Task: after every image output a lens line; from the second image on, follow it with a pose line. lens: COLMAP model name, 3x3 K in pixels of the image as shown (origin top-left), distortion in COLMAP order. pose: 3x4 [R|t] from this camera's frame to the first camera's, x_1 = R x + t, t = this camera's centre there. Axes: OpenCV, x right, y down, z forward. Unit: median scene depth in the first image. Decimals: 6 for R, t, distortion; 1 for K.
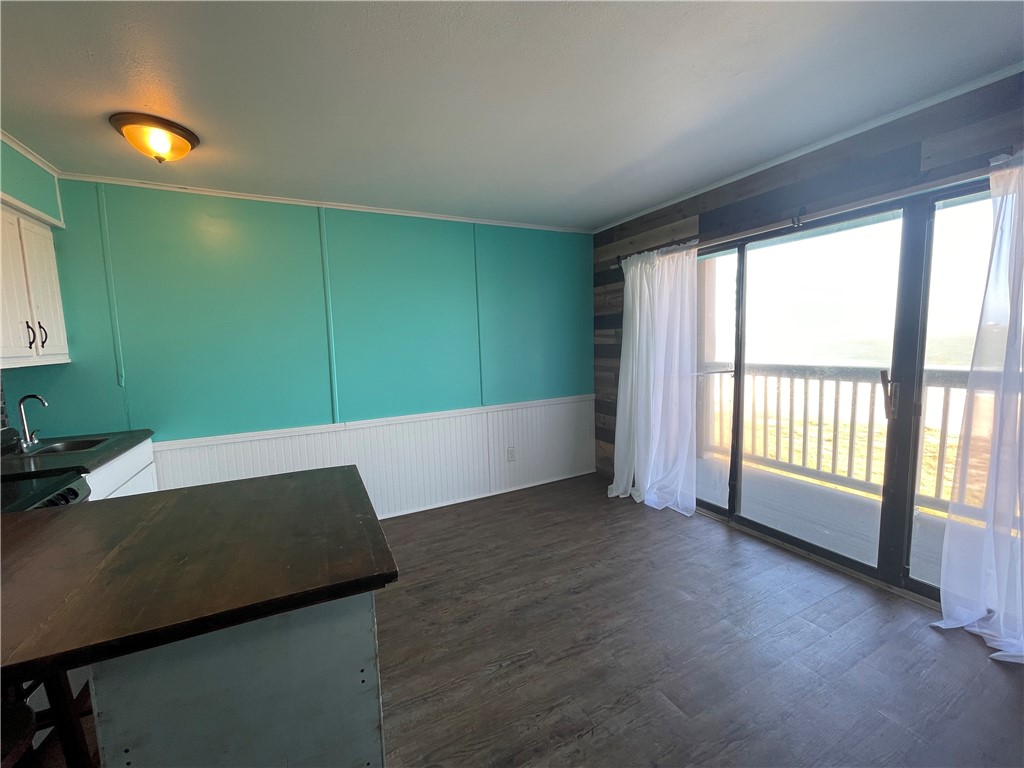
lens RADIAL K [[405.5, 0, 512.0], [0, 405.5, 384.0], [0, 0, 1]] dist [0.000730, 0.000066]
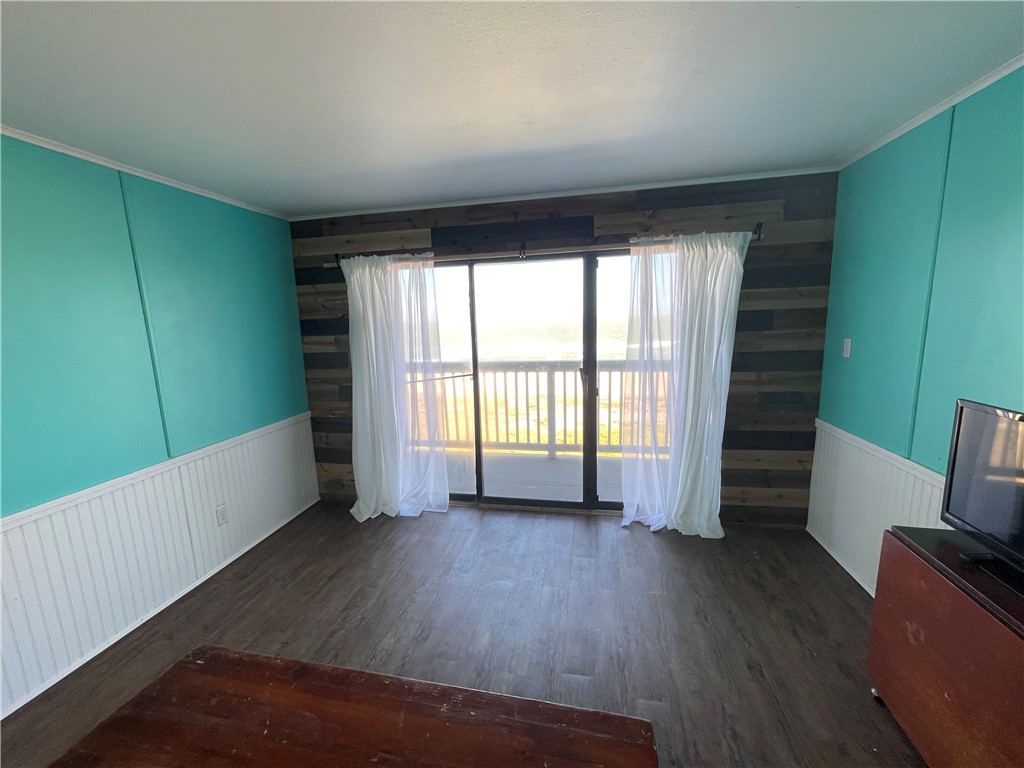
lens RADIAL K [[406.8, 0, 512.0], [0, 406.8, 384.0], [0, 0, 1]] dist [0.001598, -0.000076]
pose [[0.635972, -0.108914, 0.763988, -0.229457], [0.098026, 0.993373, 0.060014, -0.055029], [-0.765461, 0.036724, 0.642434, 0.162464]]
